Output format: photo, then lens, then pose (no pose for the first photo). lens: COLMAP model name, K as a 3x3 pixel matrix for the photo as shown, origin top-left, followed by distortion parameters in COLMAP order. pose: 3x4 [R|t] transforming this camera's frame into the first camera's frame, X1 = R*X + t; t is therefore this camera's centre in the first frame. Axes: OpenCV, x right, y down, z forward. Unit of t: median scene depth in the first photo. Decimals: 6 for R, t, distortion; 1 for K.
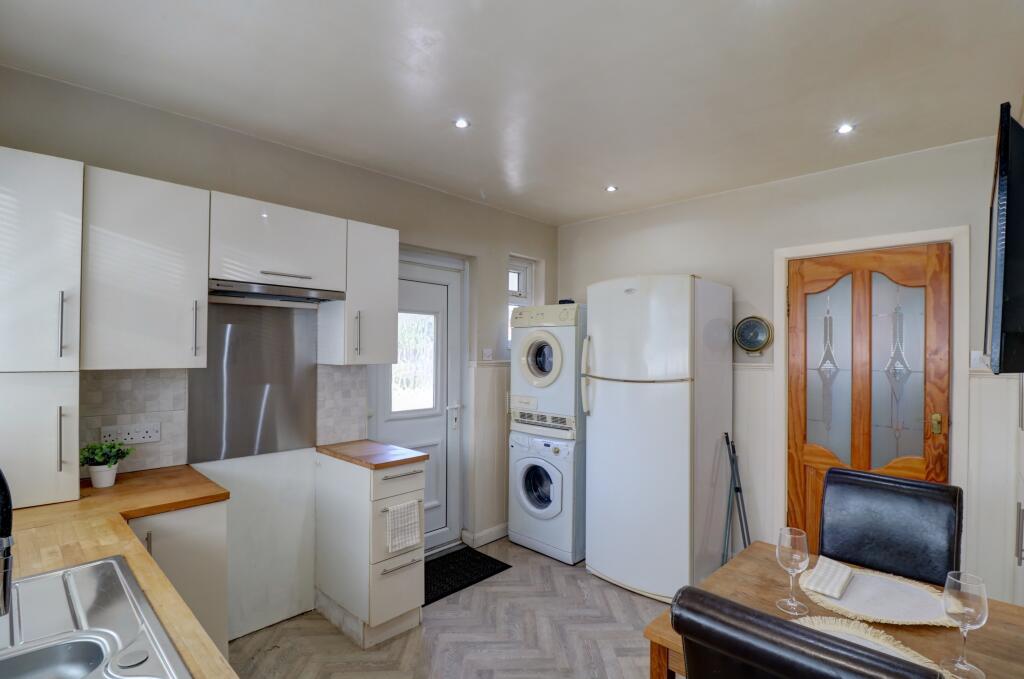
lens RADIAL K [[488.3, 0, 509.6], [0, 488.3, 353.4], [0, 0, 1]] dist [-0.012289, 0.000284]
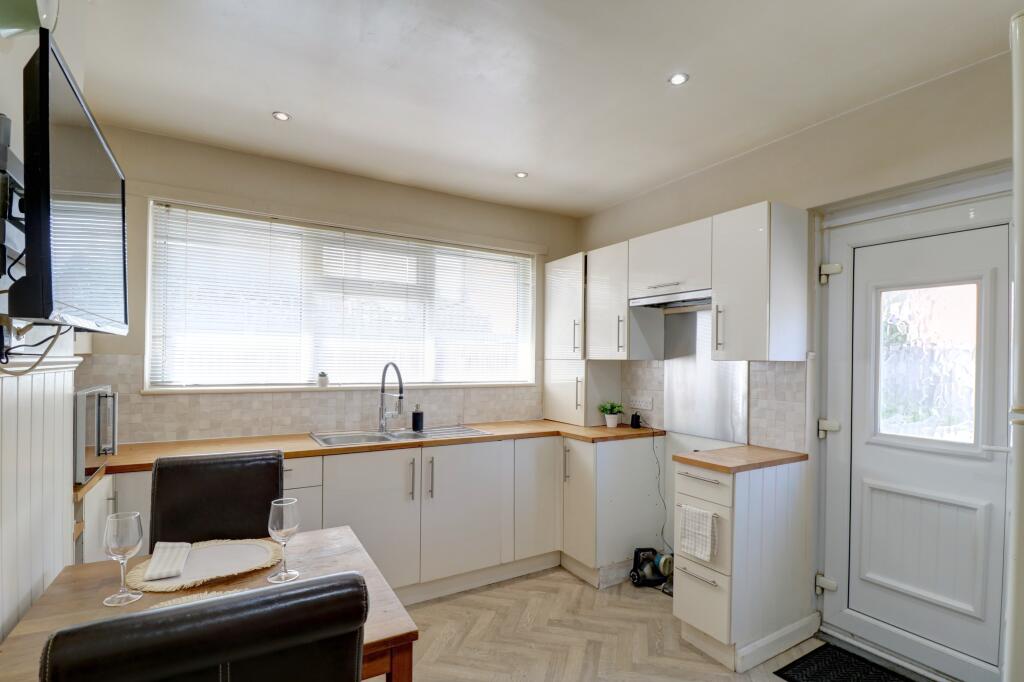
lens RADIAL K [[488.3, 0, 509.6], [0, 488.3, 354.9], [0, 0, 1]] dist [-0.012289, 0.000284]
pose [[-0.266593, -0.014305, -0.963703, 0.787115], [-0.016462, 0.999812, -0.010287, 0.031306], [0.963669, 0.013123, -0.266778, 0.912873]]
